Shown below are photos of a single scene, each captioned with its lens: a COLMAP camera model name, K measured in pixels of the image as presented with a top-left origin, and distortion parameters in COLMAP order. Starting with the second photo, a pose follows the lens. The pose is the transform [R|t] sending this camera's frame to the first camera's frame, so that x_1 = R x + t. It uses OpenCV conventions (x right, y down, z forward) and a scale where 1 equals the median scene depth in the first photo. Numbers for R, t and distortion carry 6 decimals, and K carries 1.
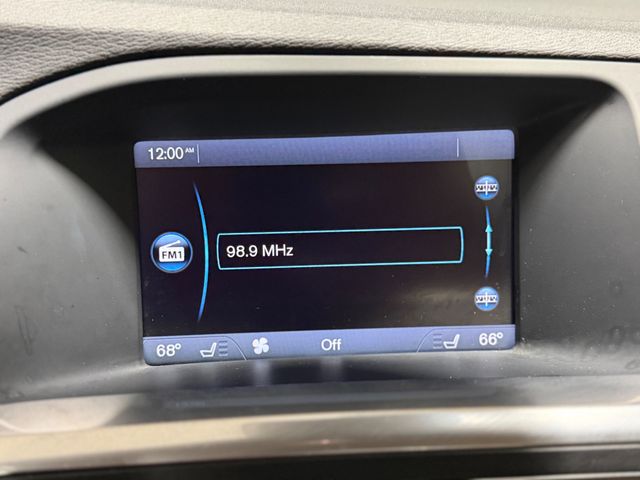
lens RADIAL K [[774.9, 0, 320.0], [0, 774.9, 240.0], [0, 0, 1]] dist [0.128575, -0.517297]
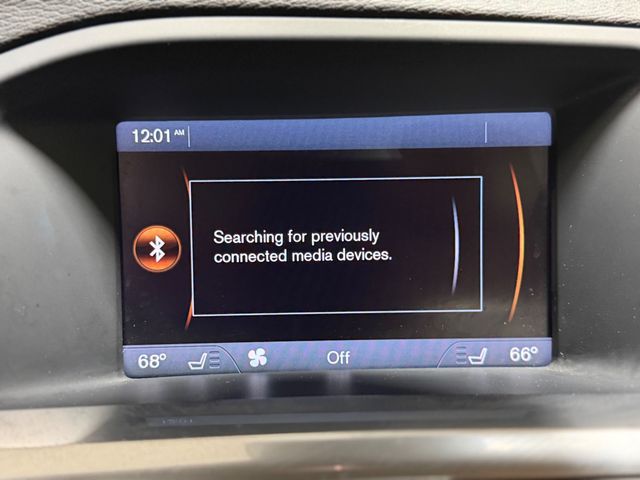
lens RADIAL K [[774.9, 0, 320.0], [0, 774.9, 240.0], [0, 0, 1]] dist [0.128575, -0.517297]
pose [[0.999494, 0.010204, -0.030138, 0.019425], [-0.011359, 0.999197, -0.038421, 0.038638], [0.029721, 0.038744, 0.998807, 0.131019]]
